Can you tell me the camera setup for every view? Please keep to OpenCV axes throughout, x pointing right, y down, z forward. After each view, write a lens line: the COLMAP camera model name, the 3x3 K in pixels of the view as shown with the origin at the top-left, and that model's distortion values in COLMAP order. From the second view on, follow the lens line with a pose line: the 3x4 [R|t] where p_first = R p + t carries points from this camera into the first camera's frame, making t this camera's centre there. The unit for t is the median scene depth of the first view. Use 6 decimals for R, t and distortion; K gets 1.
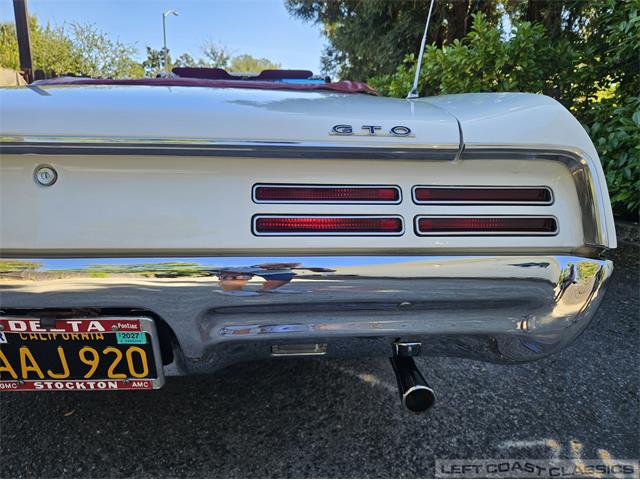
lens RADIAL K [[430.7, 0, 326.2], [0, 430.7, 242.4], [0, 0, 1]] dist [0.032280, -0.019450]
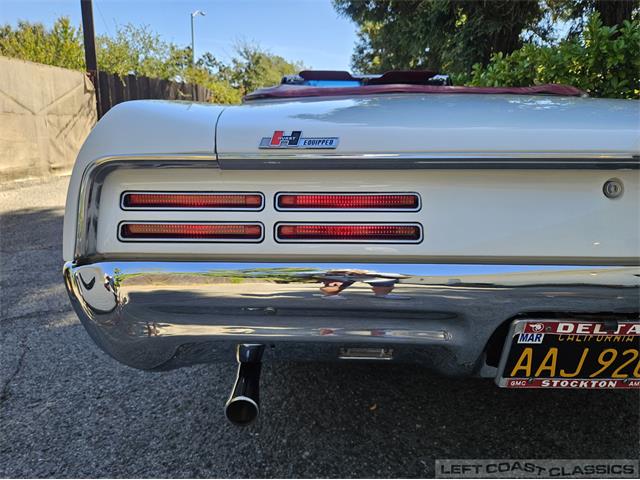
lens RADIAL K [[430.7, 0, 317.9], [0, 430.7, 239.5], [0, 0, 1]] dist [0.032280, -0.019450]
pose [[0.999750, 0.000576, -0.022336, -1.191546], [-0.000558, 1.000000, 0.000786, -0.025606], [0.022336, -0.000773, 0.999750, -0.080539]]
